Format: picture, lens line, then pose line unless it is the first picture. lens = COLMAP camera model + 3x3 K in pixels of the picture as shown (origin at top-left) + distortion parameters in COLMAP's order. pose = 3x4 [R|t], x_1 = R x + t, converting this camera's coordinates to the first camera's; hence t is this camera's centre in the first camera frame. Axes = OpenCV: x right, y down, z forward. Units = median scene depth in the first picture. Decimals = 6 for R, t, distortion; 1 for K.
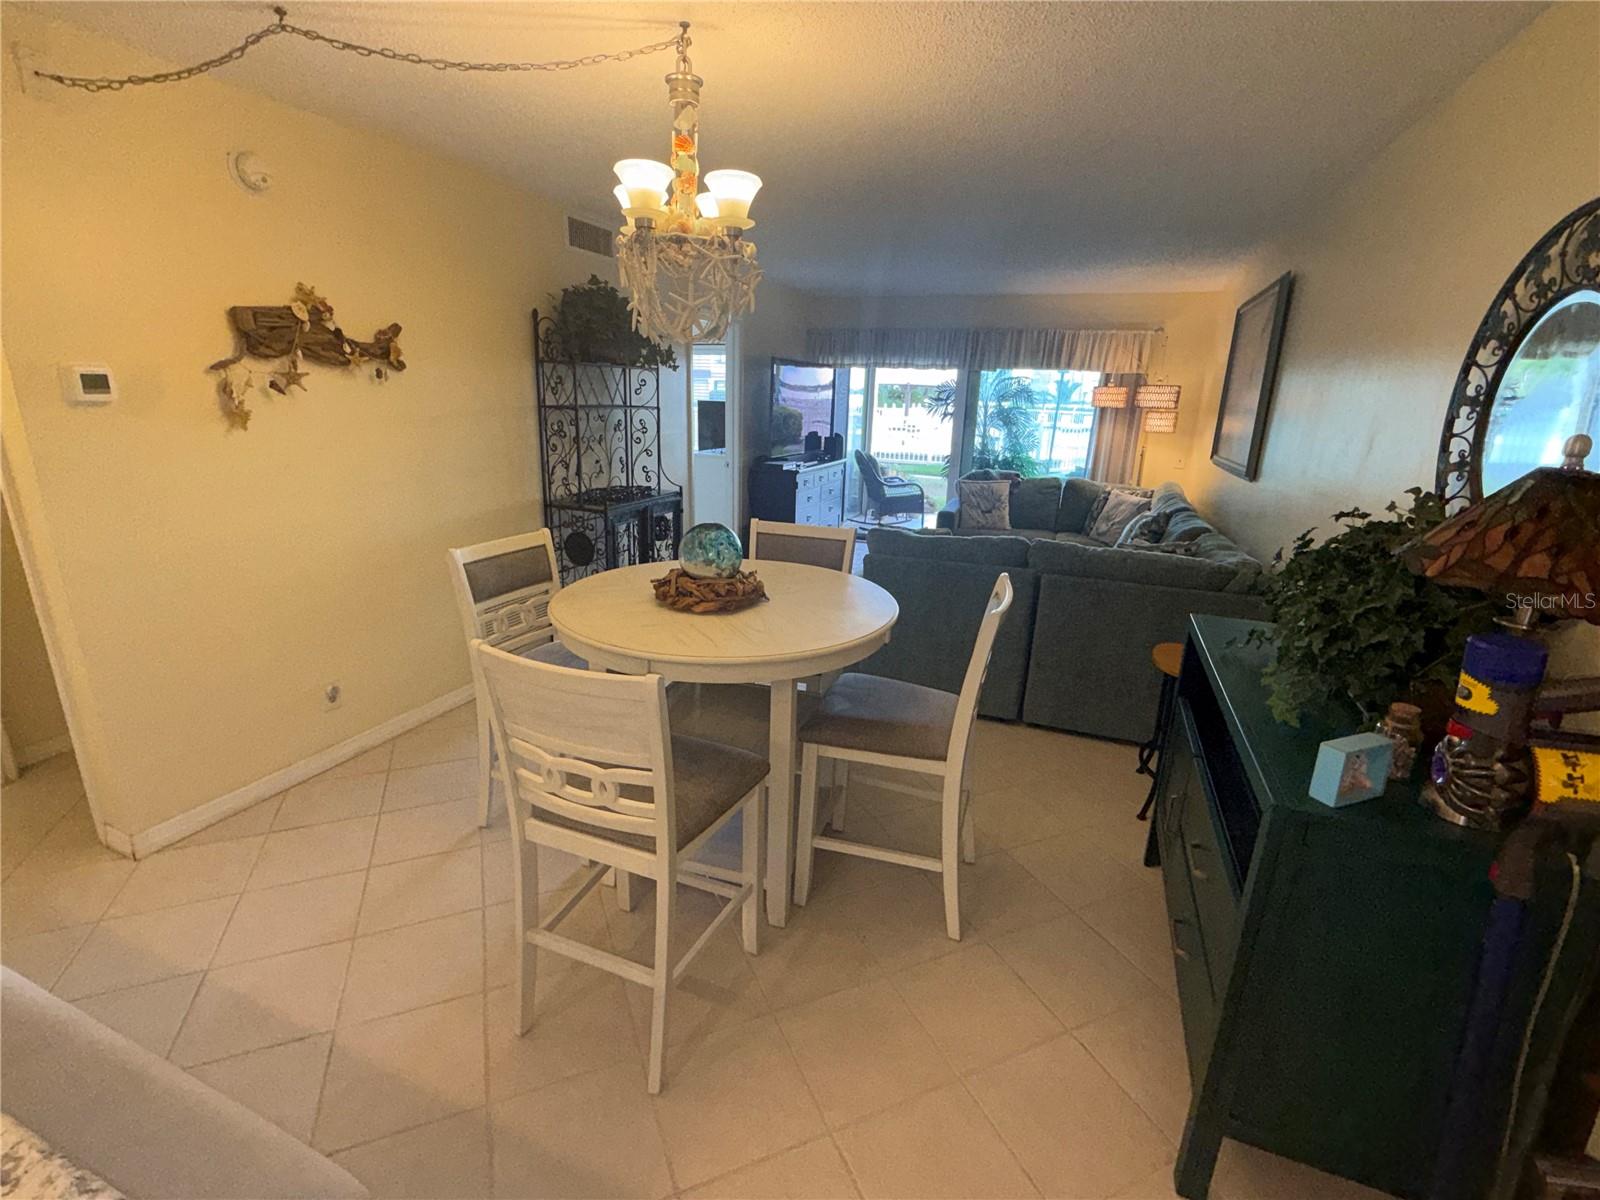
lens RADIAL K [[714.8, 0, 804.1], [0, 714.8, 598.3], [0, 0, 1]] dist [0.001710, 0.000182]
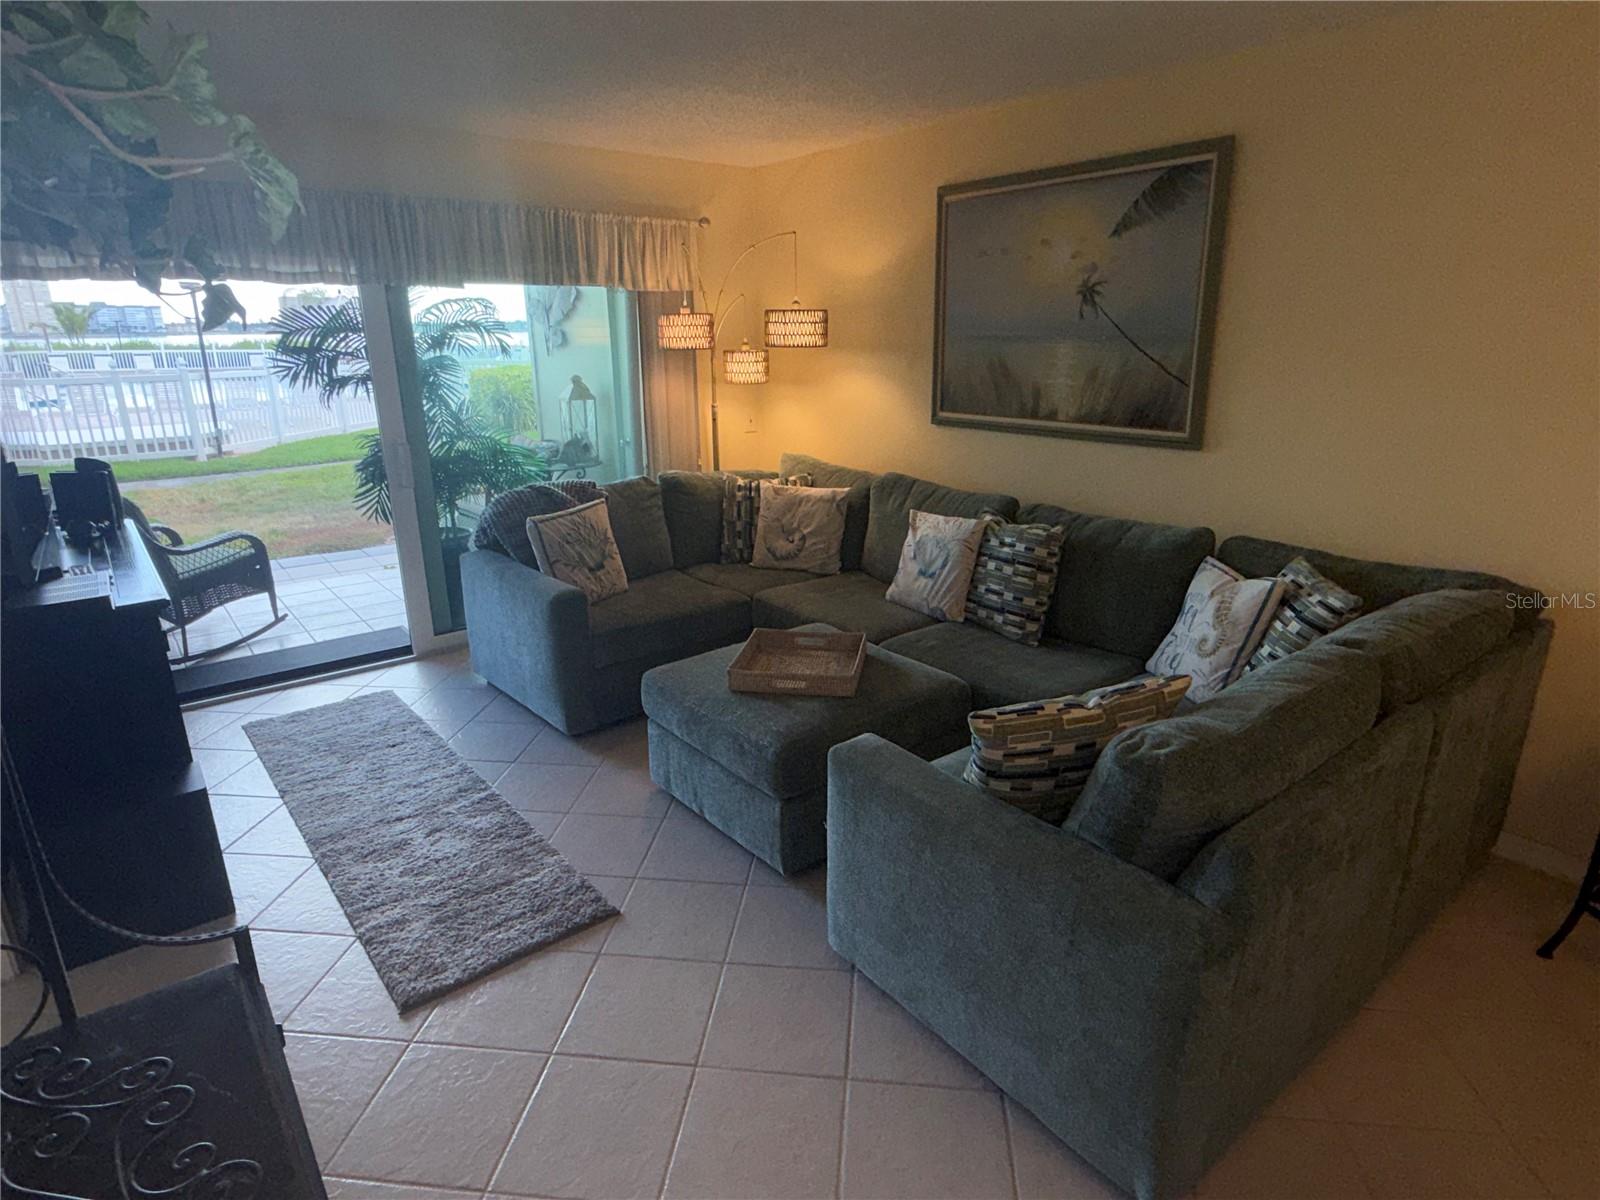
lens RADIAL K [[876.7, 0, 810.5], [0, 876.7, 595.4], [0, 0, 1]] dist [0.003384, -0.001263]
pose [[0.494826, -0.289979, 0.819182, -0.177714], [0.265774, 0.948011, 0.175042, -0.173400], [-0.827352, 0.131102, 0.546170, 0.544900]]
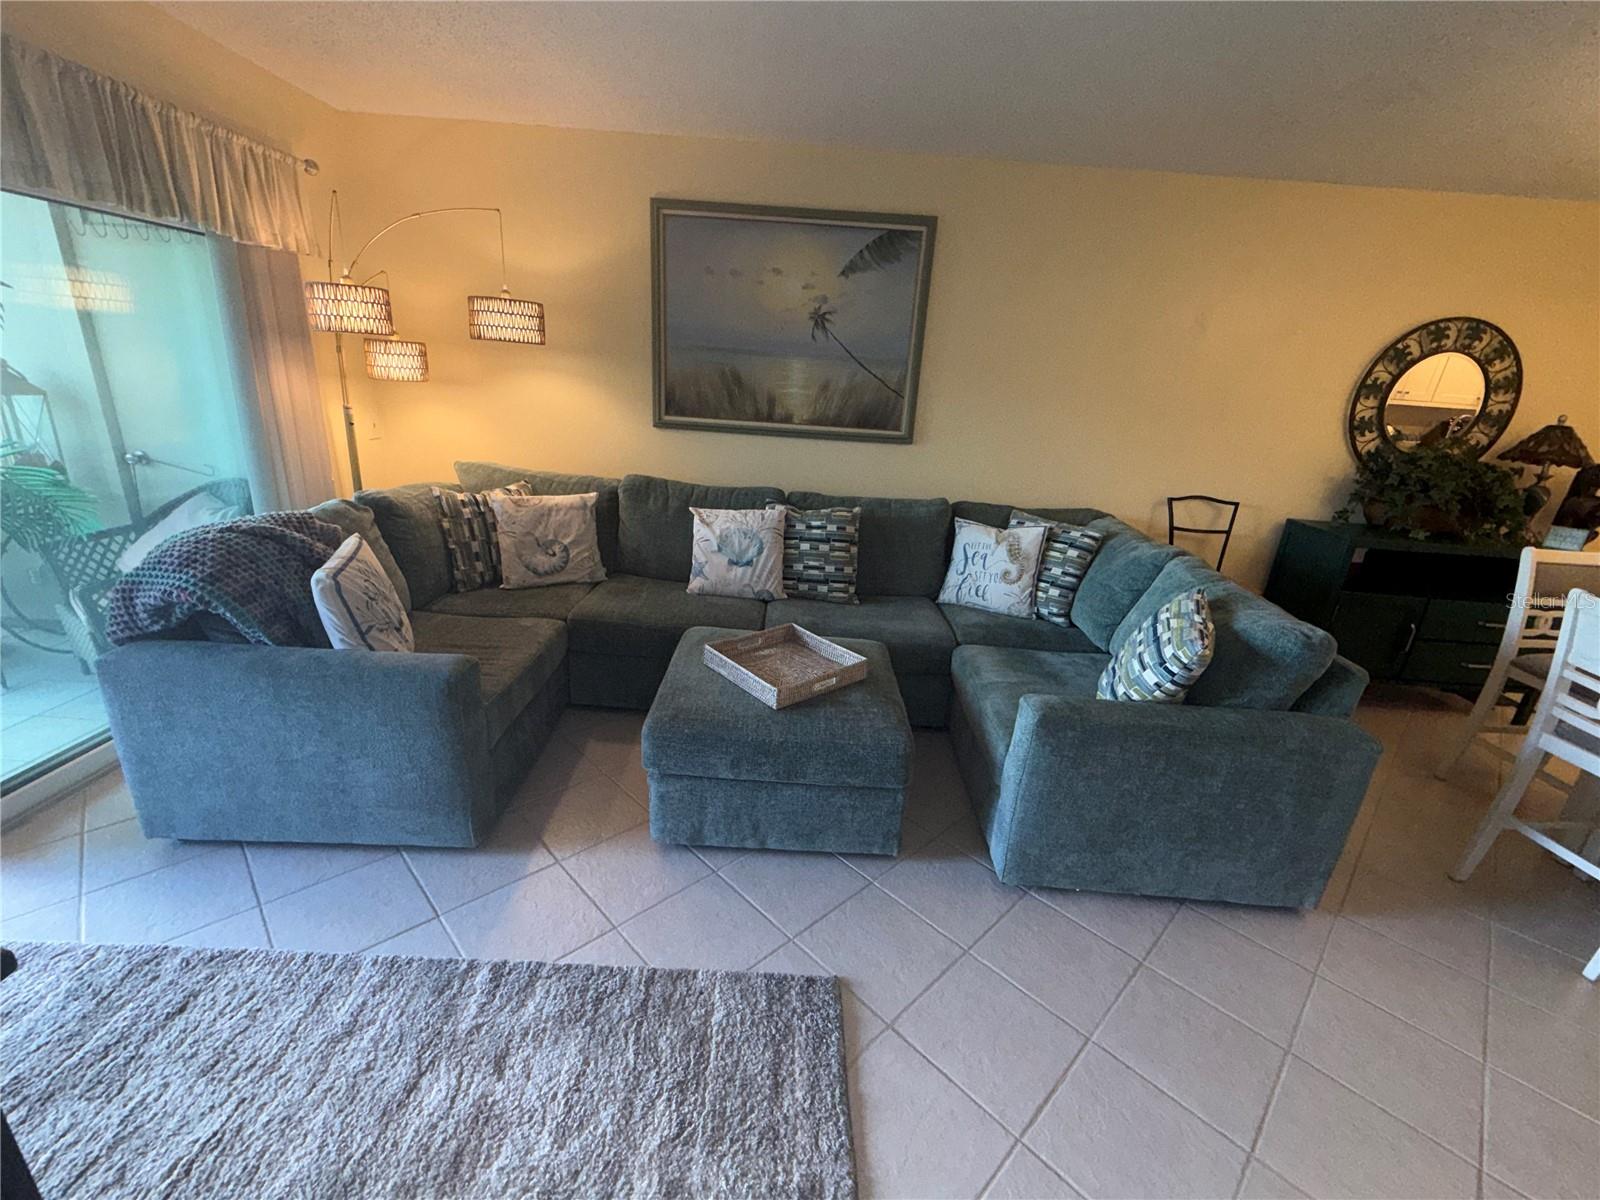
lens RADIAL K [[663.1, 0, 800.0], [0, 663.1, 600.0], [0, 0, 1]] dist [0.000384, 0.000406]
pose [[-0.340444, -0.358532, 0.869225, -0.109037], [0.186278, 0.880406, 0.436102, -0.249293], [-0.921628, 0.310386, -0.232942, 0.891639]]
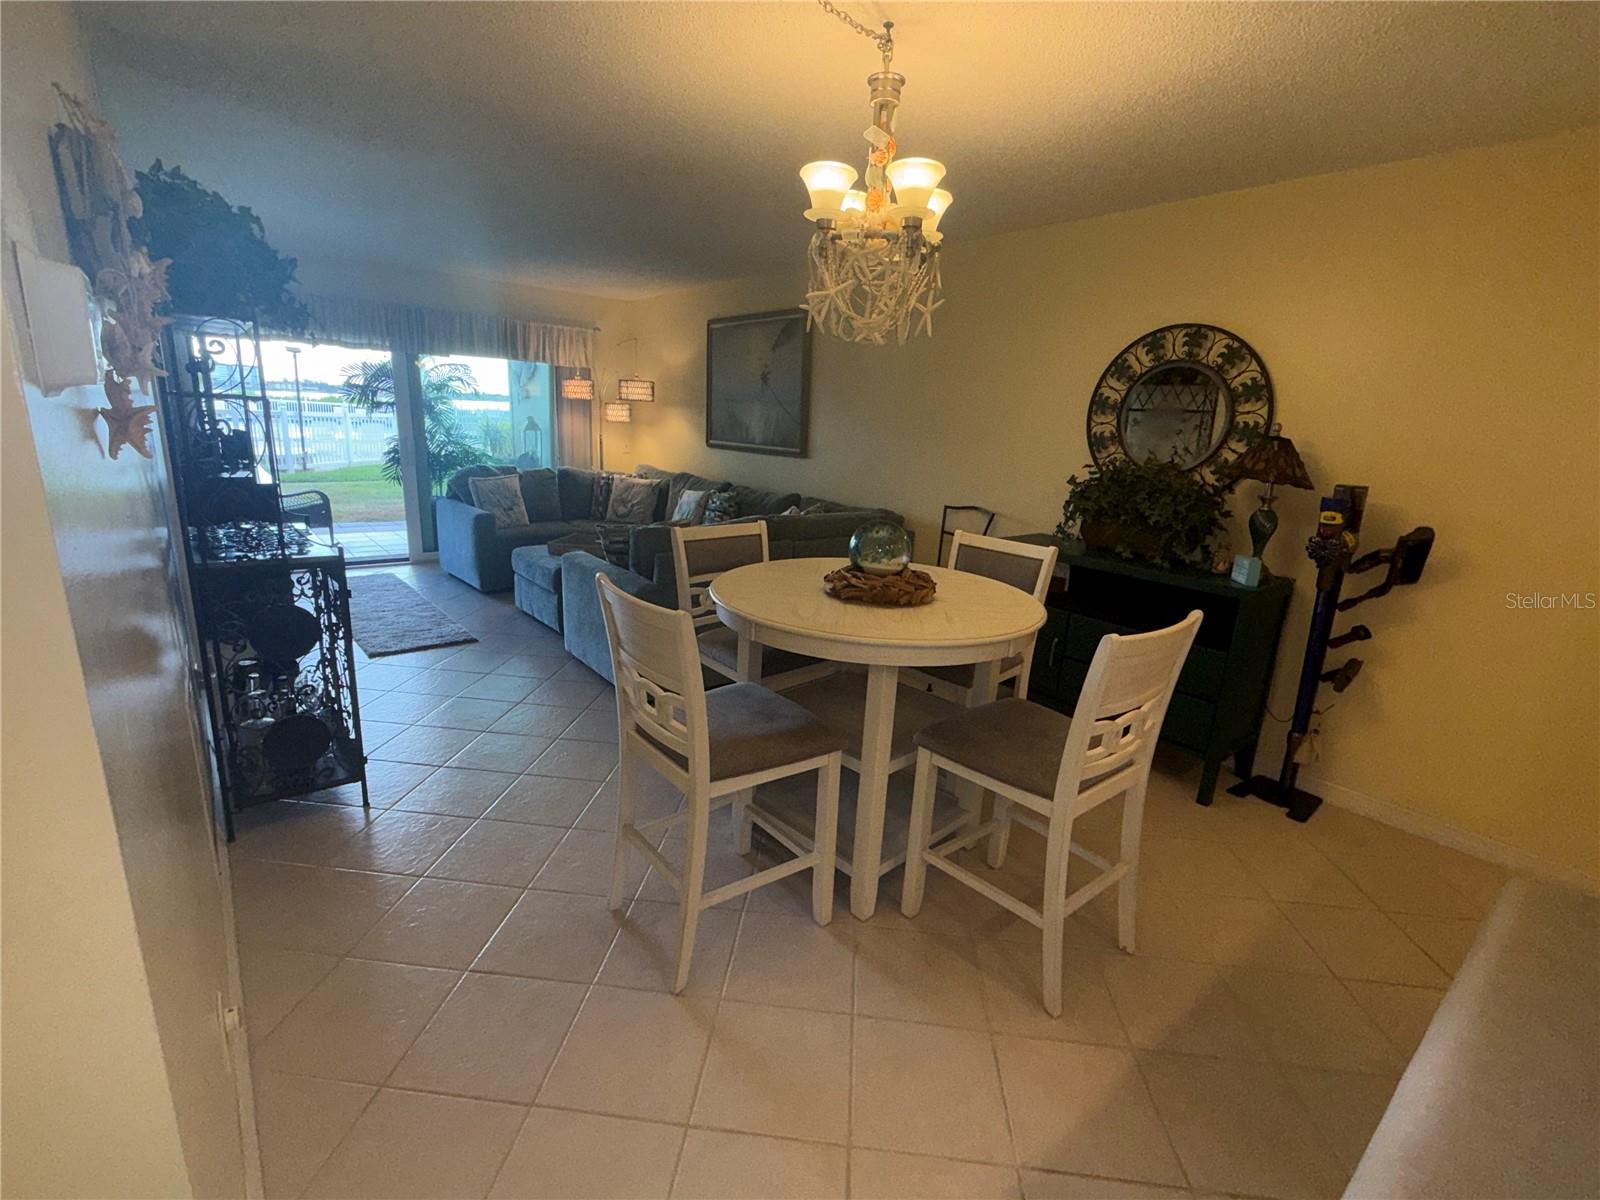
lens RADIAL K [[714.8, 0, 804.1], [0, 714.8, 598.3], [0, 0, 1]] dist [0.001710, 0.000182]
pose [[0.485309, -0.226380, 0.844528, -0.372262], [0.211899, 0.967557, 0.137591, -0.055764], [-0.848277, 0.112181, 0.517534, 0.199805]]
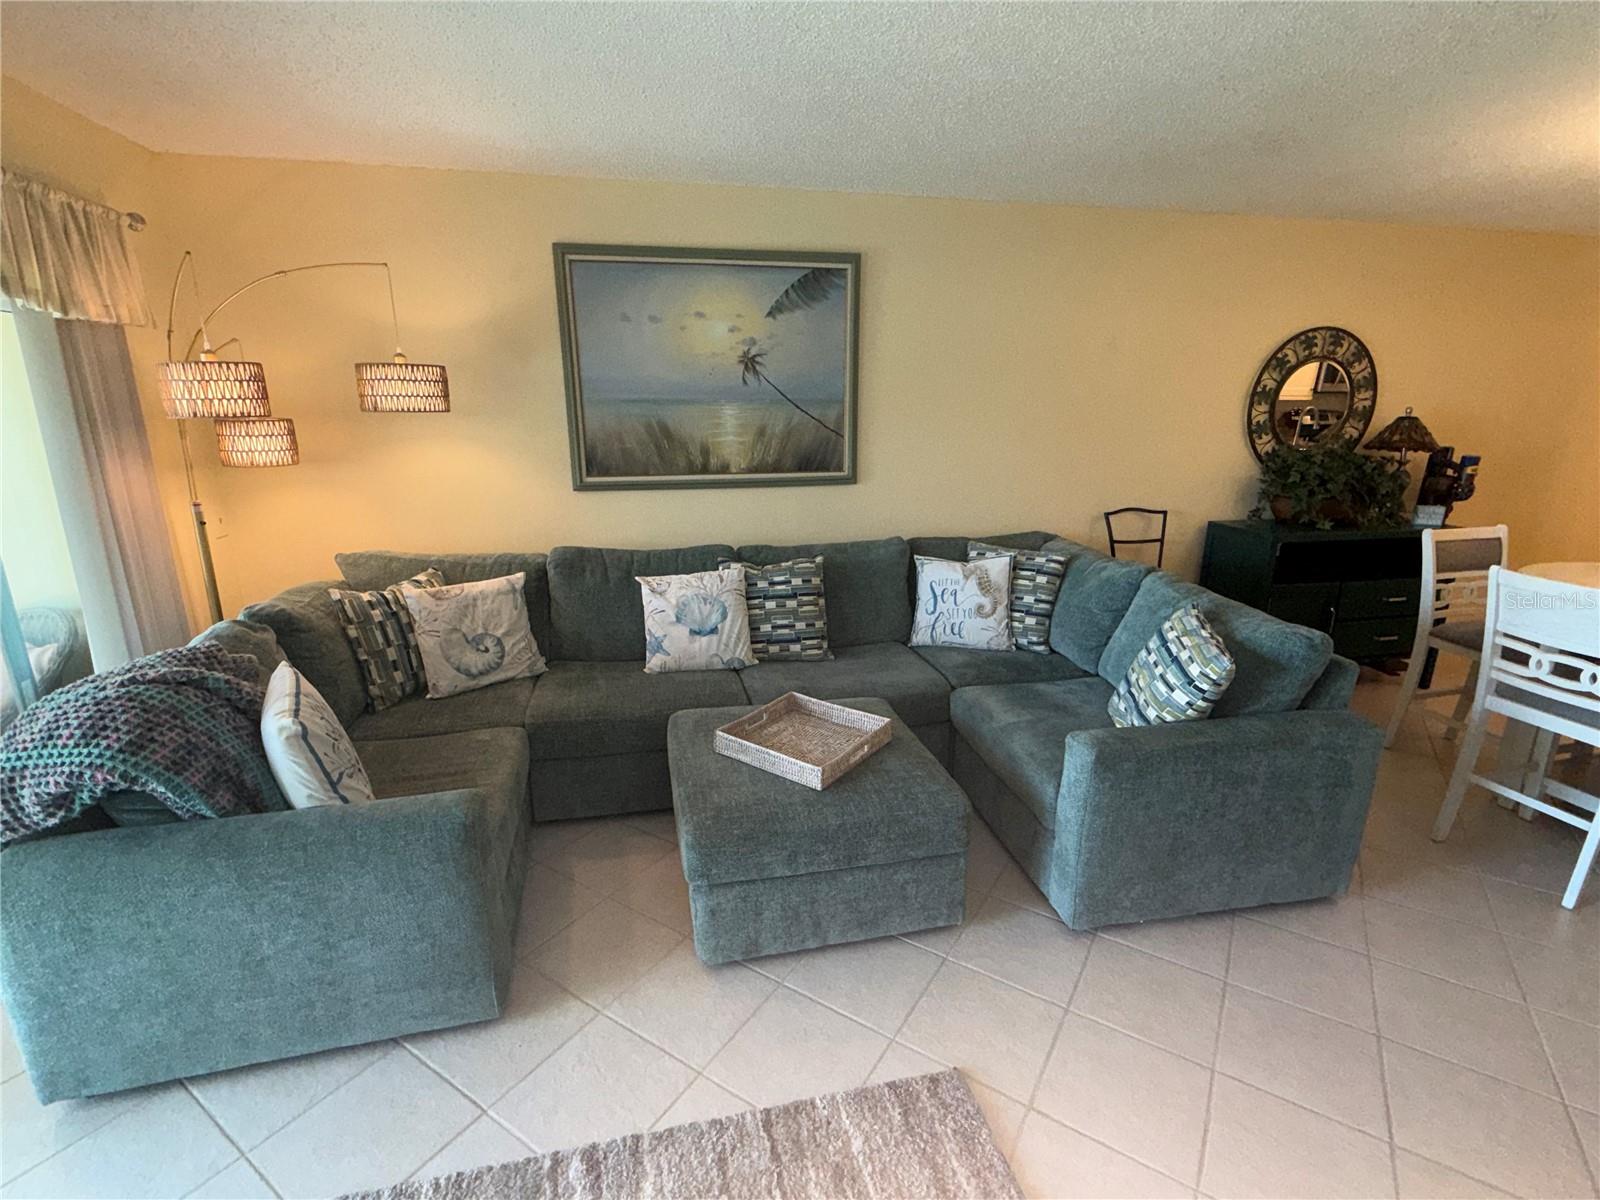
lens RADIAL K [[735.3, 0, 795.7], [0, 735.3, 602.7], [0, 0, 1]] dist [0.000663, 0.000141]
pose [[-0.538845, -0.255368, 0.802766, -0.079409], [0.216956, 0.878731, 0.425162, -0.281693], [-0.813988, 0.403261, -0.418096, 0.959703]]
